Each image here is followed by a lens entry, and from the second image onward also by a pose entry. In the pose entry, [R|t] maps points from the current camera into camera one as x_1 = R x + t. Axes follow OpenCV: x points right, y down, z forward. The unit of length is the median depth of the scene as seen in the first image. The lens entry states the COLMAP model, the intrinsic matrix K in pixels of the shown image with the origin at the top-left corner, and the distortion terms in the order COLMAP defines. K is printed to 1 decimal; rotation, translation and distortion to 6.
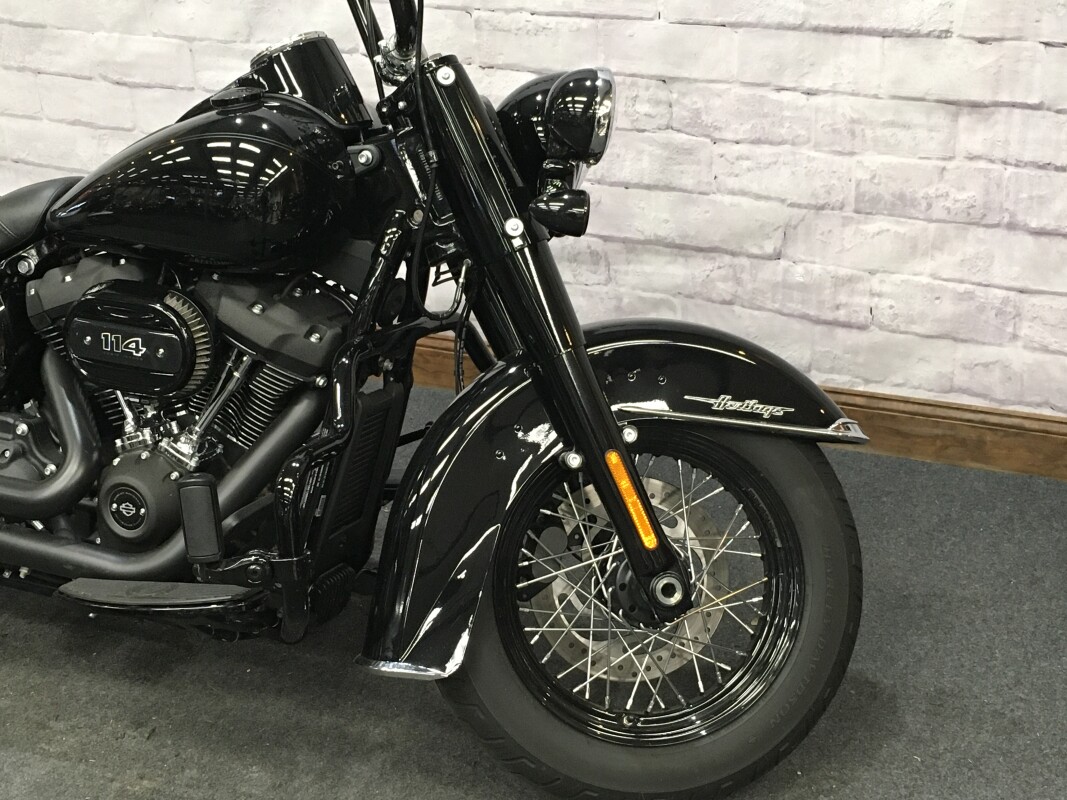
lens RADIAL K [[1585.9, 0, 532.9], [0, 1585.9, 402.8], [0, 0, 1]] dist [0.062781, 0.000000]
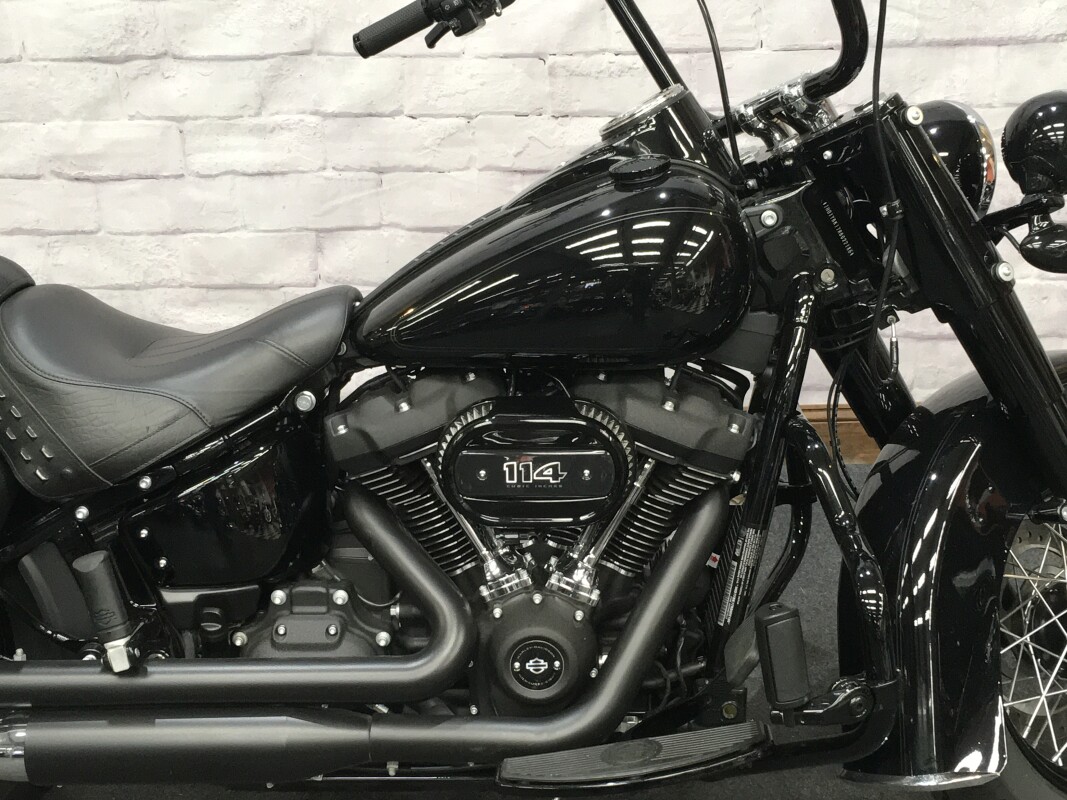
lens RADIAL K [[1585.9, 0, 532.0], [0, 1585.9, 396.6], [0, 0, 1]] dist [0.062781, 0.000000]
pose [[0.931871, -0.152281, 0.329283, -0.403806], [0.161113, 0.986936, 0.000472, -0.058746], [-0.325053, 0.052612, 0.944231, 0.158371]]
